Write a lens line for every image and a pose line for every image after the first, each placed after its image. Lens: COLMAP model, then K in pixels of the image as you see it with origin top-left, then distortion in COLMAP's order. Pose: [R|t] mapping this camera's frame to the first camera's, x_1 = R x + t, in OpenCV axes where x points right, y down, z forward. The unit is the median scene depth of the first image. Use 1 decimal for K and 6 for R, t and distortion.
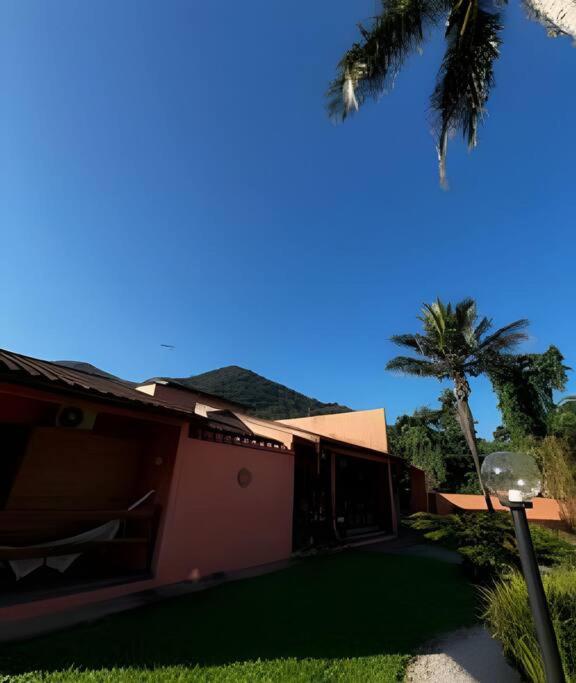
lens RADIAL K [[306.1, 0, 291.1], [0, 306.1, 339.9], [0, 0, 1]] dist [0.000577, 0.000384]
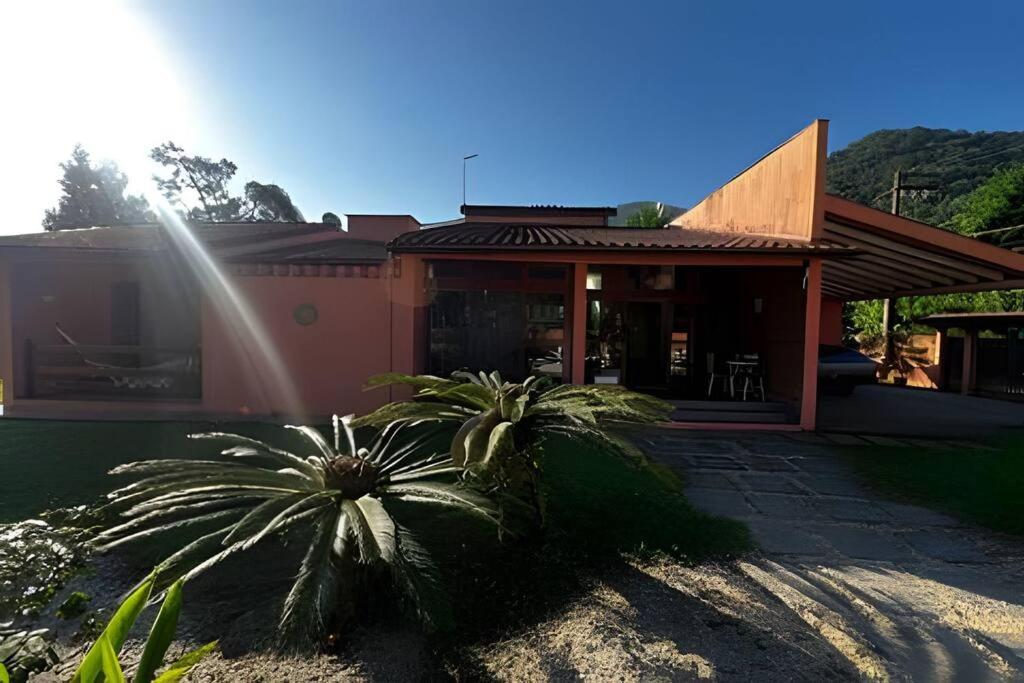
lens RADIAL K [[414.4, 0, 512.3], [0, 414.4, 336.4], [0, 0, 1]] dist [0.000659, 0.000582]
pose [[0.596924, -0.005152, -0.802281, 0.414139], [0.347141, 0.903186, 0.252484, 0.176654], [0.723308, -0.429219, 0.540922, 0.335416]]
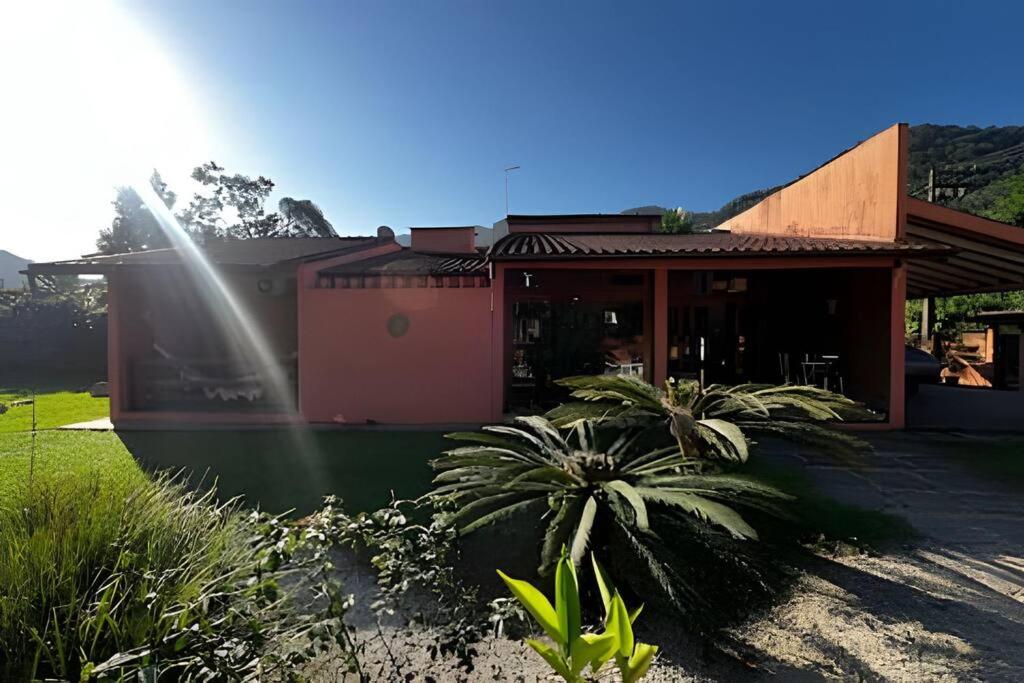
lens RADIAL K [[414.4, 0, 512.3], [0, 414.4, 336.4], [0, 0, 1]] dist [0.000659, 0.000582]
pose [[0.581233, -0.032105, -0.813103, 0.376030], [0.370503, 0.900081, 0.229309, 0.145940], [0.724497, -0.434539, 0.535052, 0.270126]]
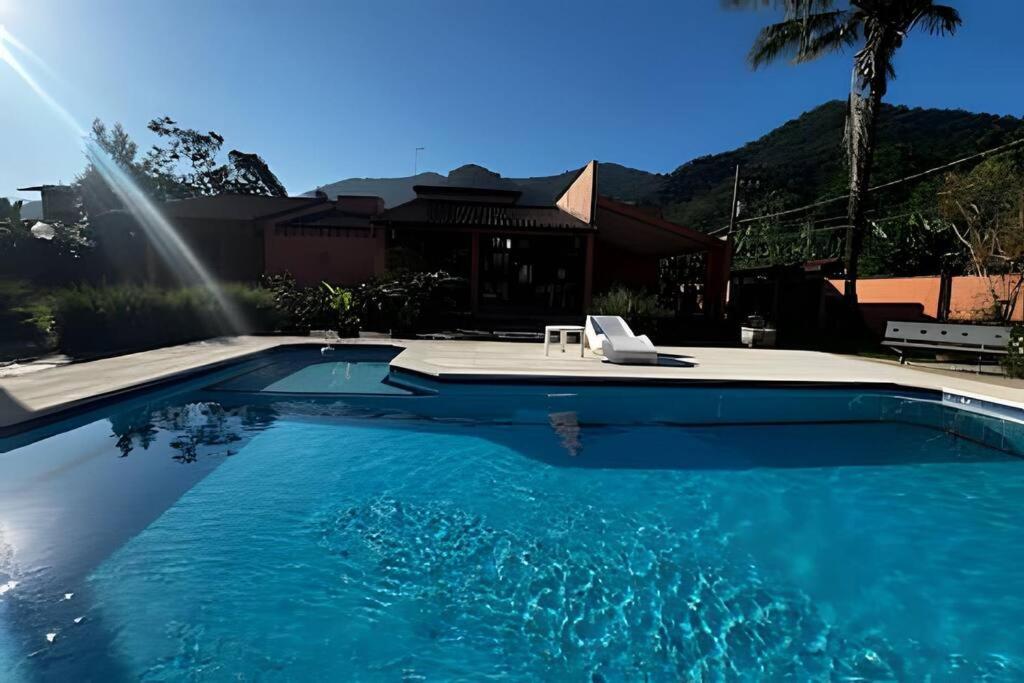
lens RADIAL K [[414.4, 0, 512.3], [0, 414.4, 336.4], [0, 0, 1]] dist [0.000659, 0.000582]
pose [[0.664444, 0.068678, -0.744176, 0.774969], [0.315944, 0.876594, 0.362991, 0.149595], [0.677269, -0.476305, 0.560749, 0.152785]]
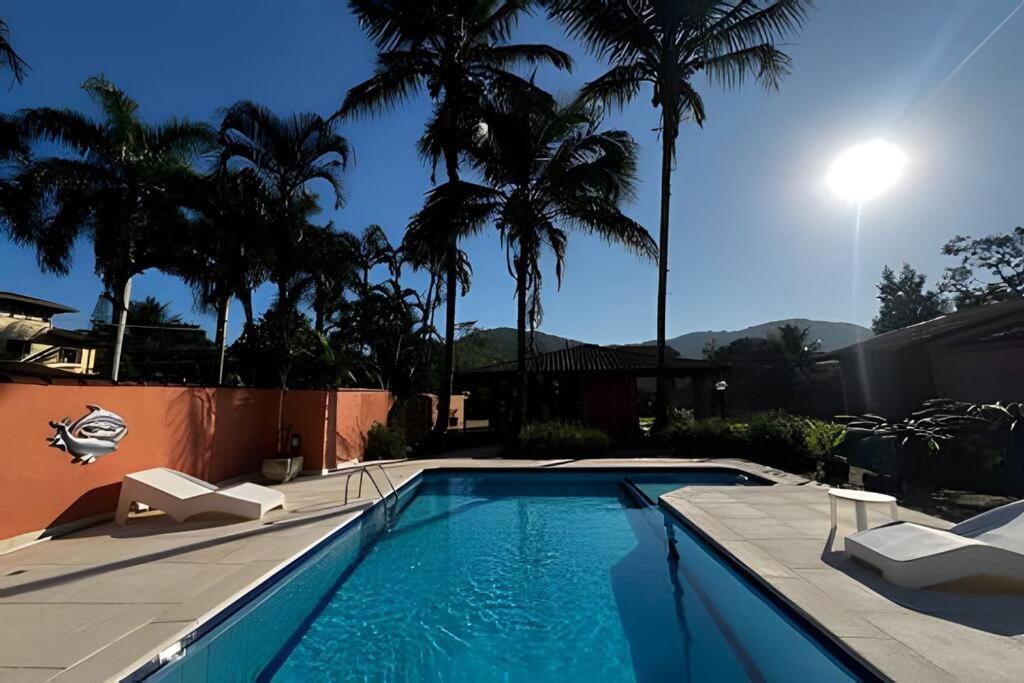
lens RADIAL K [[414.4, 0, 512.3], [0, 414.4, 336.4], [0, 0, 1]] dist [0.000659, 0.000582]
pose [[-0.829811, -0.106695, -0.547749, 0.849711], [0.221130, 0.838332, -0.498298, 0.281826], [0.512362, -0.534617, -0.672064, 0.505392]]
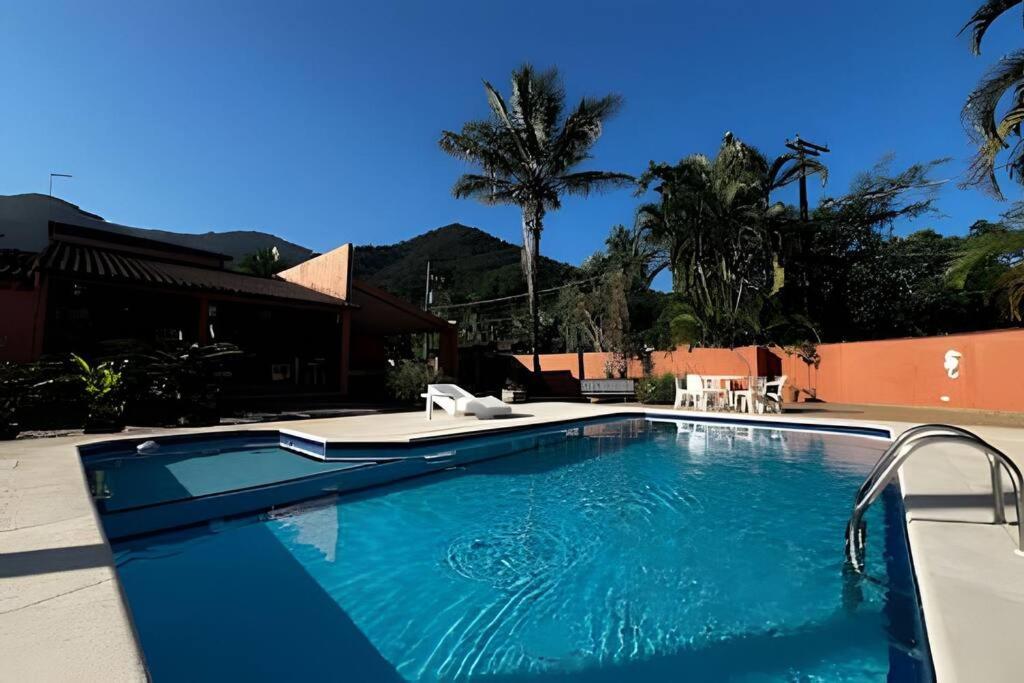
lens RADIAL K [[414.4, 0, 512.3], [0, 414.4, 336.4], [0, 0, 1]] dist [0.000659, 0.000582]
pose [[0.996103, -0.037720, -0.079721, 0.653781], [0.063136, 0.936132, 0.345936, 0.100635], [0.061581, -0.349621, 0.934865, 0.037650]]
